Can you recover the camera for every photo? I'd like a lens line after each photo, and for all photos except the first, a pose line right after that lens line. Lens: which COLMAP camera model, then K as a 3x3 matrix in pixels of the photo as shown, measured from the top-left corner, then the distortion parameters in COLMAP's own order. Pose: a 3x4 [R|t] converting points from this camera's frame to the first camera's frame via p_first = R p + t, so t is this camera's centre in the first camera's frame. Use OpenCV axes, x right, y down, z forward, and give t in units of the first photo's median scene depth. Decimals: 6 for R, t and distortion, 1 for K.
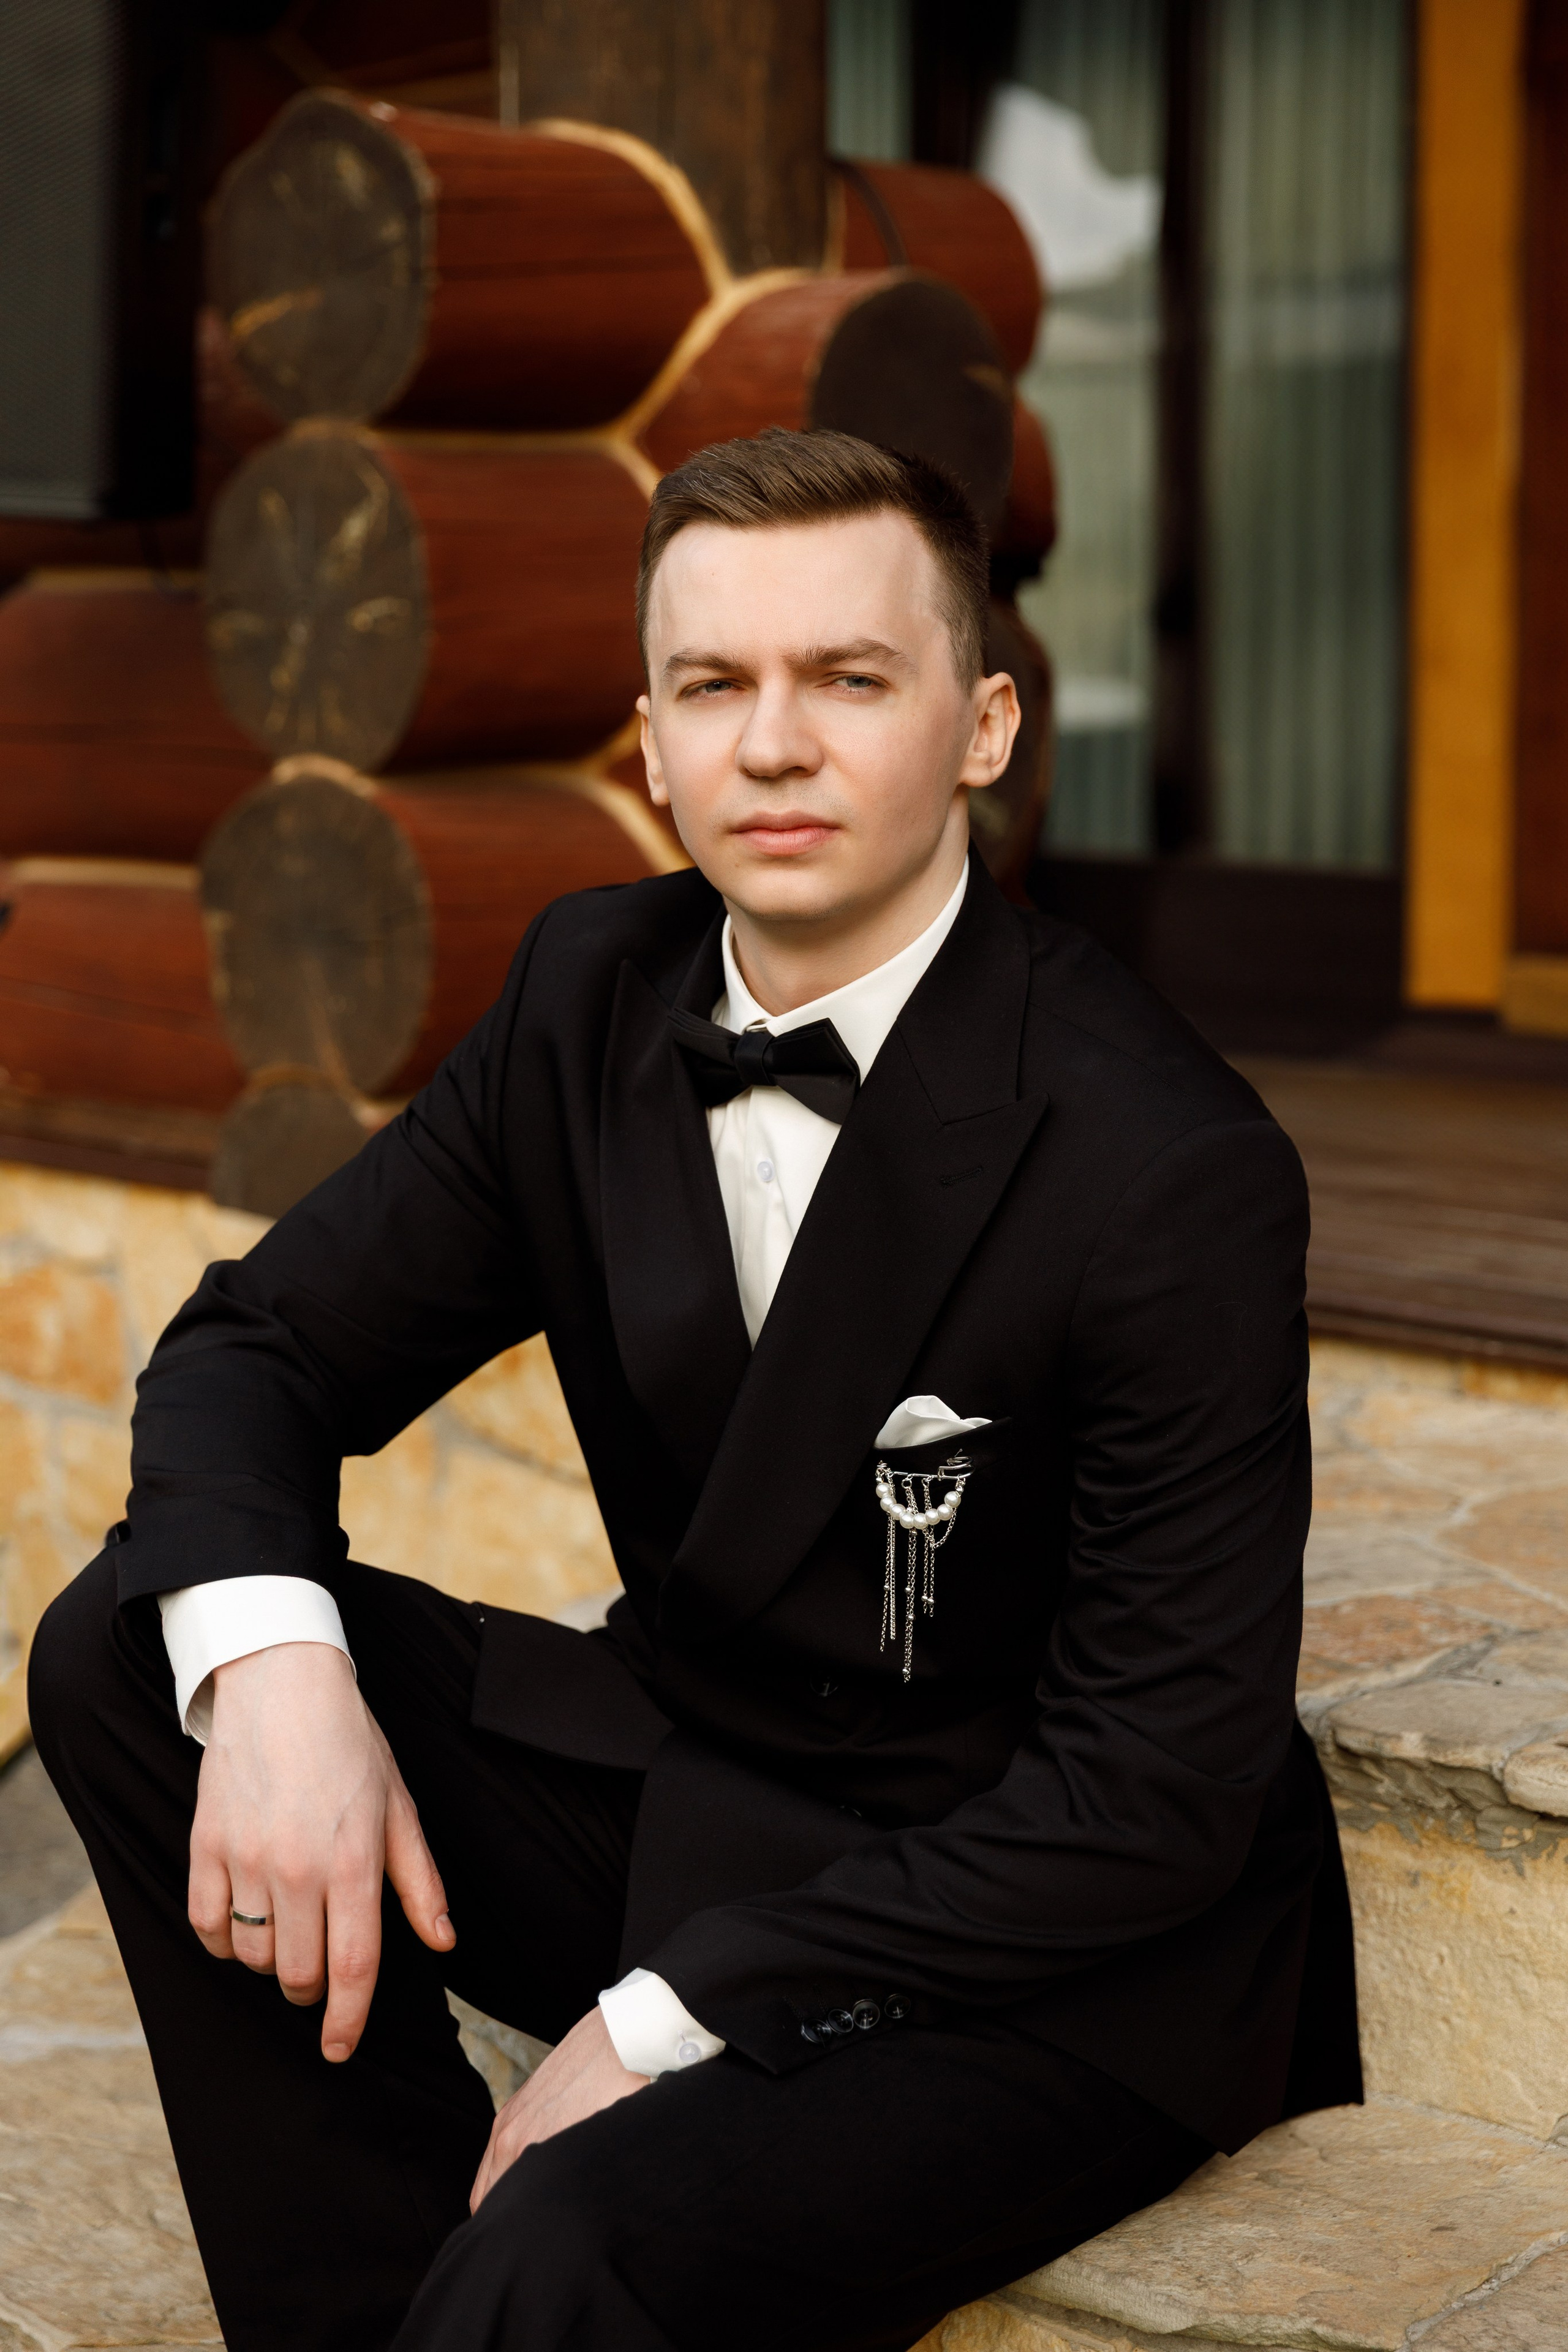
lens RADIAL K [[3769.0, 0, 784.0], [0, 3769.0, 1176.0], [0, 0, 1]] dist [-0.050975, -0.011577]
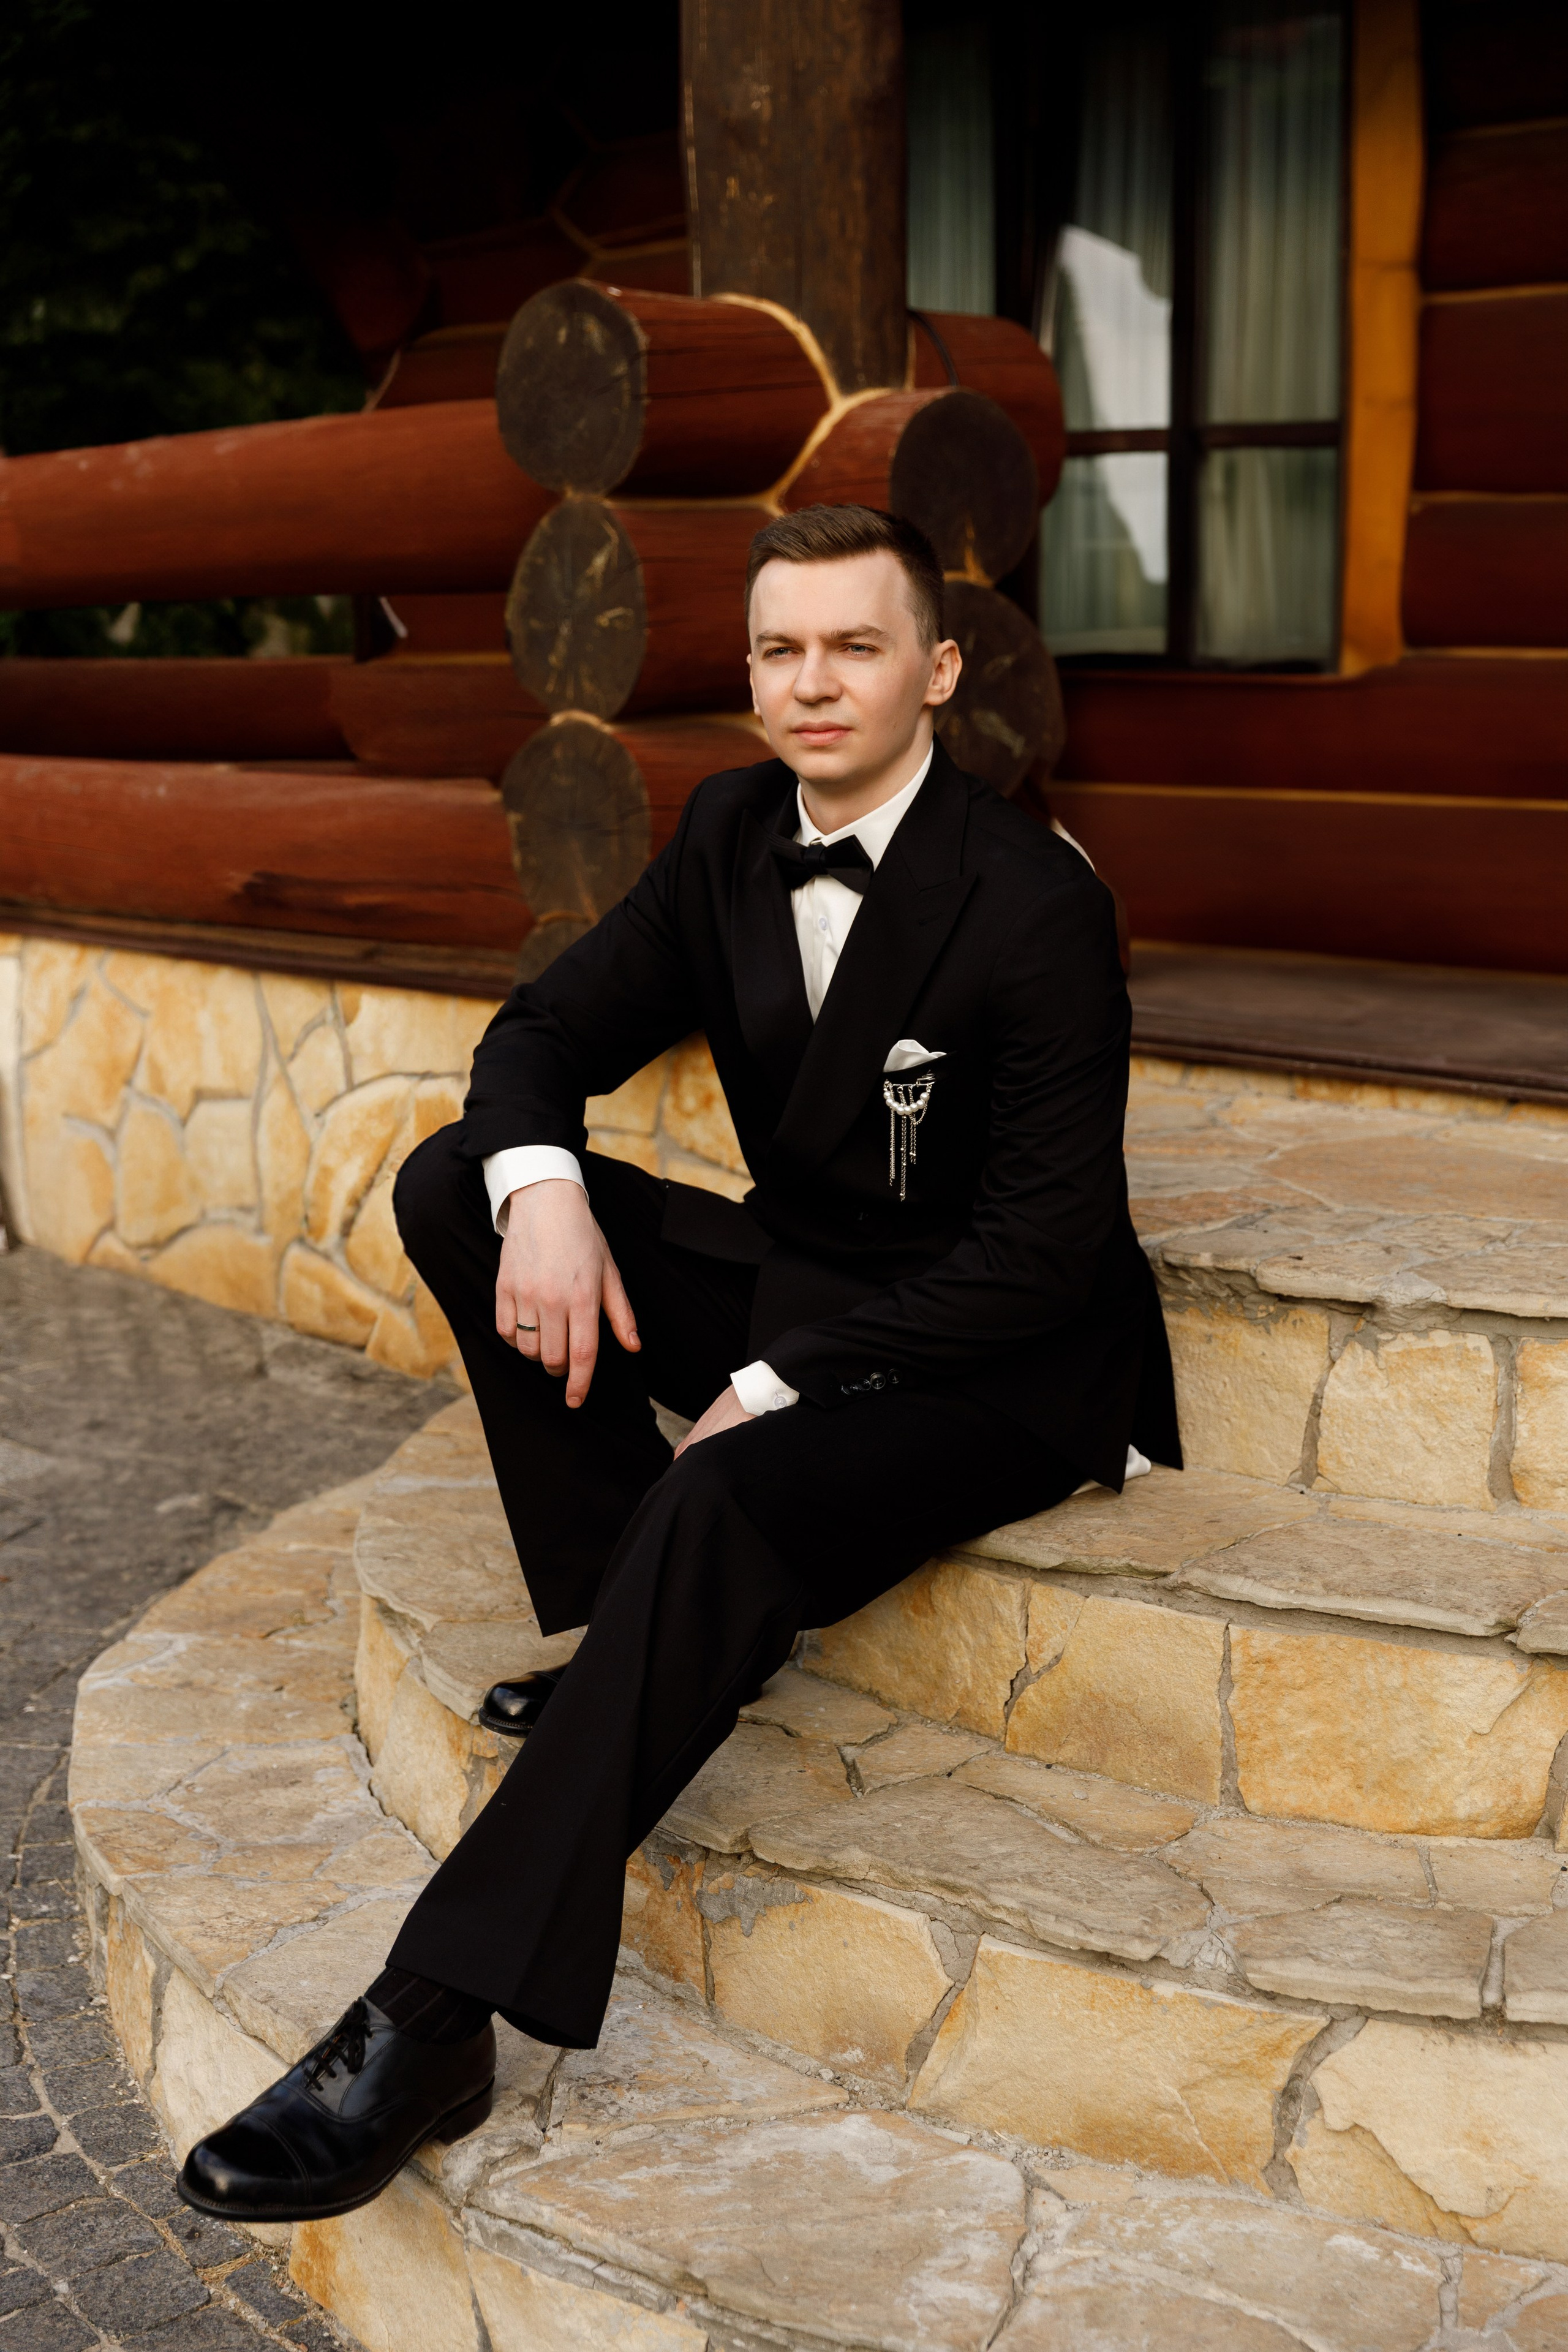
lens RADIAL K [[3175.2, 0, 784.0], [0, 3175.2, 1176.0], [0, 0, 1]] dist [-0.008003, -0.047274]
pose [[0.997907, -0.007048, -0.064287, 0.066911], [0.008623, 0.999668, 0.024264, 0.075159], [0.064094, -0.024767, 0.997636, -0.465892]]
